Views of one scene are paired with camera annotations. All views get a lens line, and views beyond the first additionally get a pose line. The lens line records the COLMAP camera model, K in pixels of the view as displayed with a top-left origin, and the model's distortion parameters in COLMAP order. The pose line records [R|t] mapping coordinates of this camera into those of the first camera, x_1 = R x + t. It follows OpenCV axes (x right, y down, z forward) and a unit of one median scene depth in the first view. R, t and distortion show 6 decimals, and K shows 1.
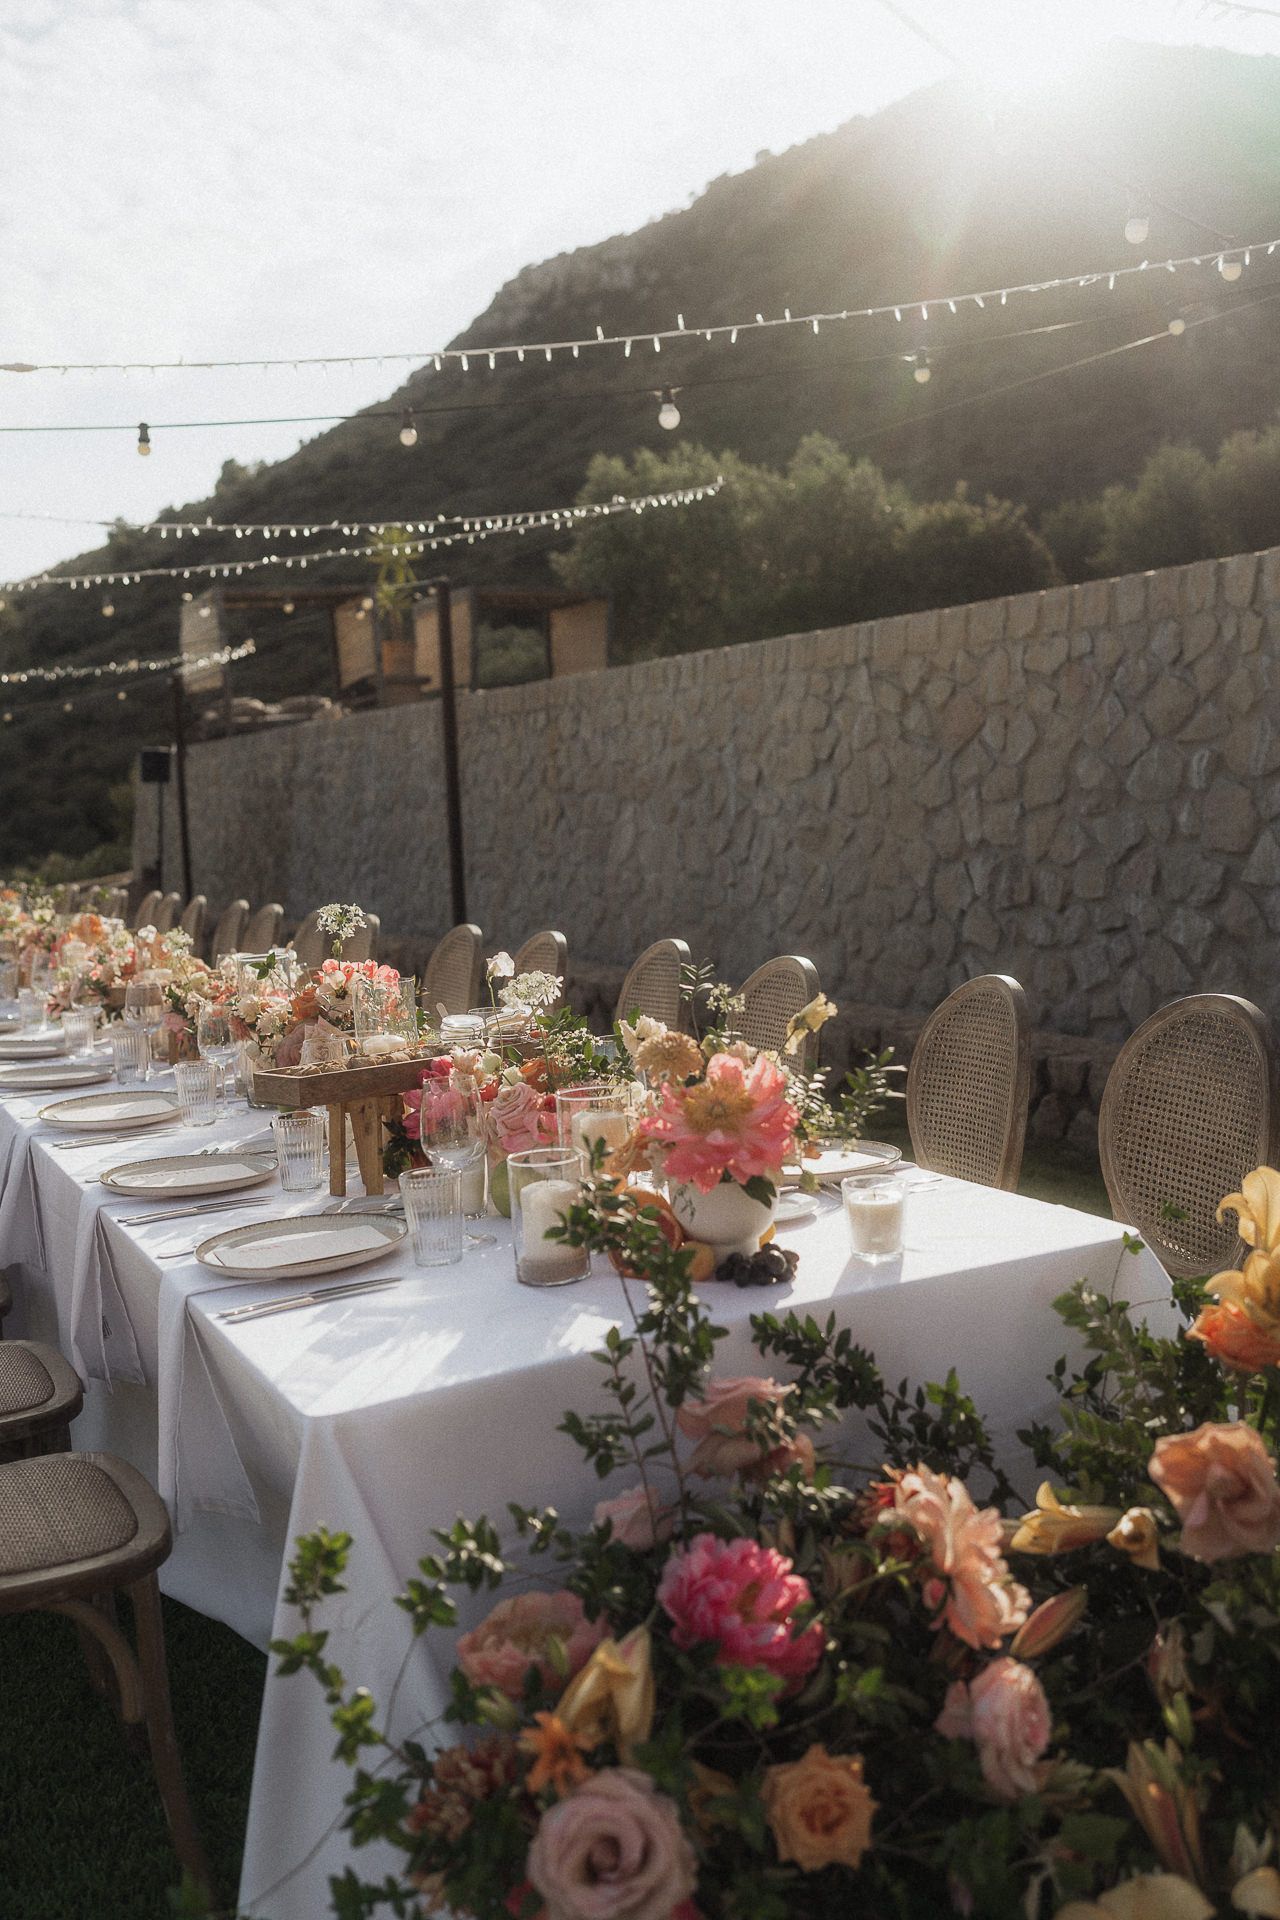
lens RADIAL K [[1890.4, 0, 640.0], [0, 1890.4, 960.0], [0, 0, 1]] dist [-0.000112, 0.011540]
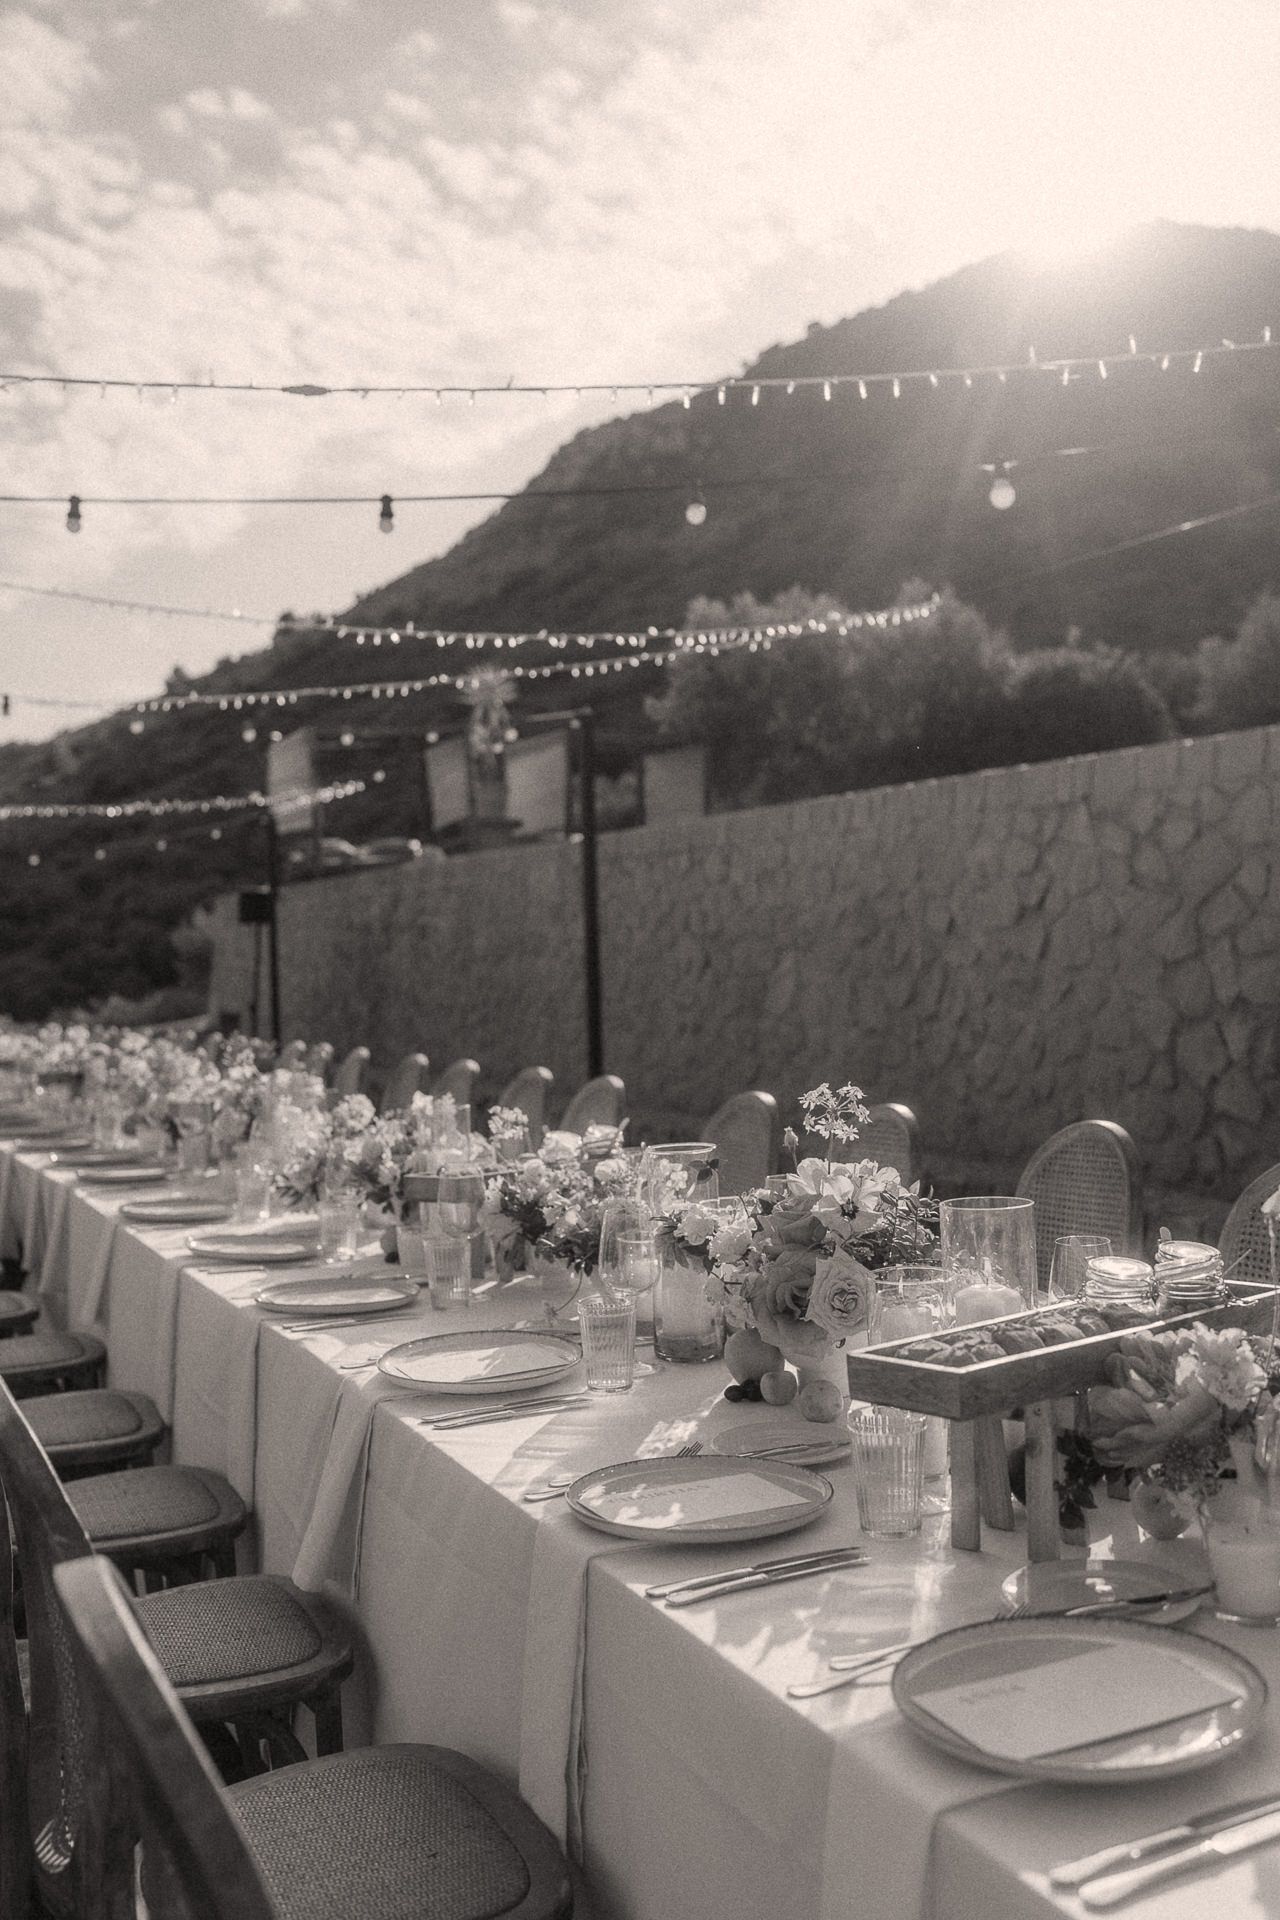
lens RADIAL K [[1890.4, 0, 640.0], [0, 1890.4, 960.0], [0, 0, 1]] dist [-0.000112, 0.011540]
pose [[0.999684, 0.013841, -0.020972, -0.074323], [-0.015465, 0.996723, -0.079398, -0.005945], [0.019805, 0.079697, 0.996622, 0.099287]]
